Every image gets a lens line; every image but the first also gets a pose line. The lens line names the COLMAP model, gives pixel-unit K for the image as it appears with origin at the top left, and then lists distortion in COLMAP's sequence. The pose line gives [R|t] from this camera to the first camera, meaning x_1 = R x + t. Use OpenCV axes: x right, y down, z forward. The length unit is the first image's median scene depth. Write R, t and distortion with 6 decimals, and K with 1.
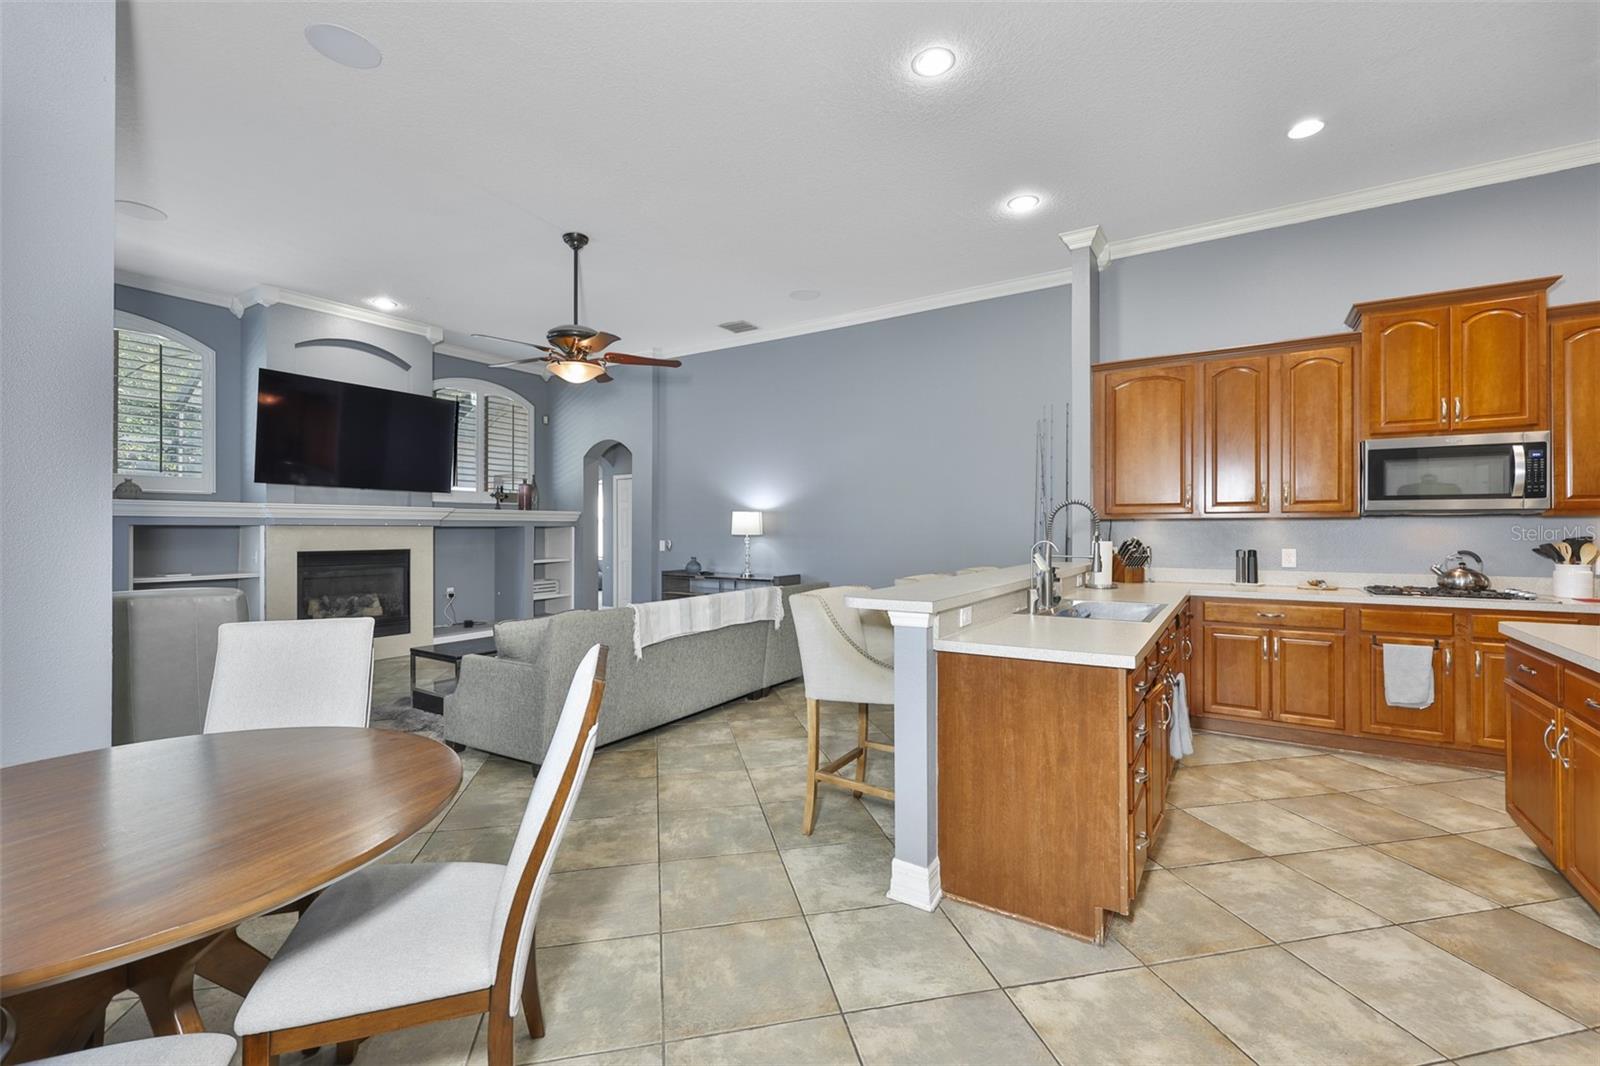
lens RADIAL K [[687.4, 0, 797.9], [0, 687.4, 530.1], [0, 0, 1]] dist [0.000411, 0.000172]
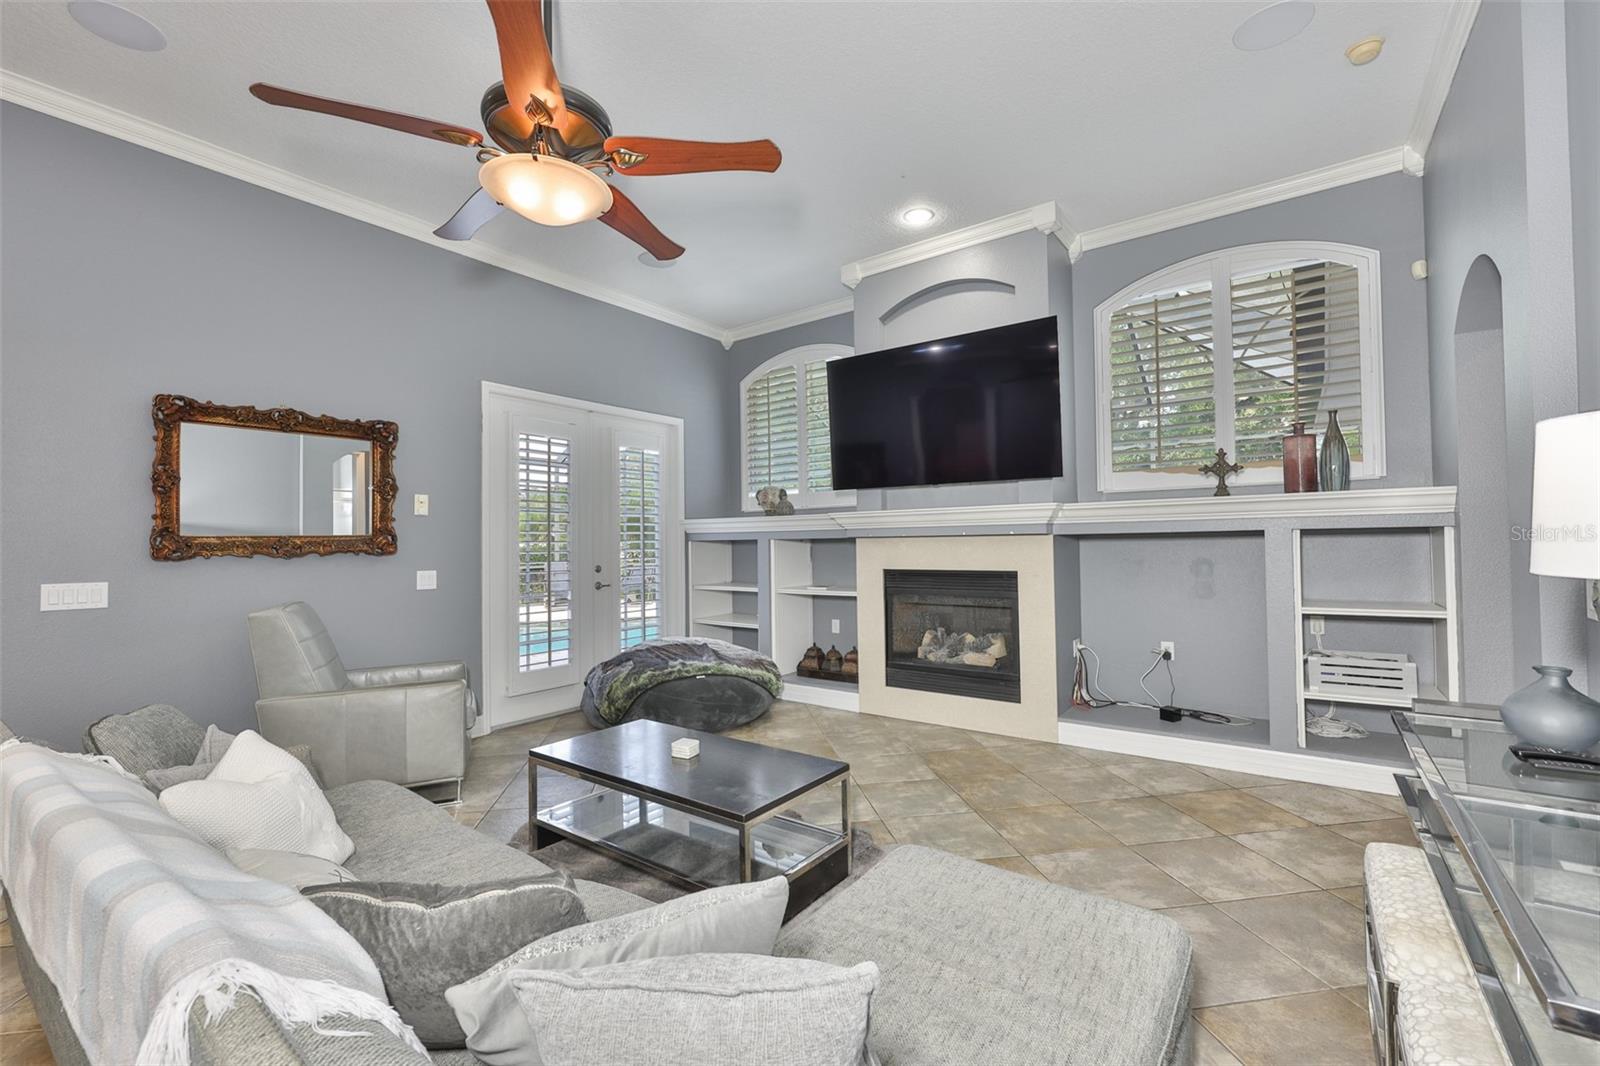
lens RADIAL K [[687.4, 0, 797.9], [0, 687.4, 530.1], [0, 0, 1]] dist [0.000411, 0.000172]
pose [[-0.058644, -0.018596, -0.998106, 0.082664], [0.013396, 0.999722, -0.019413, -0.000622], [0.998189, -0.014509, -0.058378, 0.829213]]
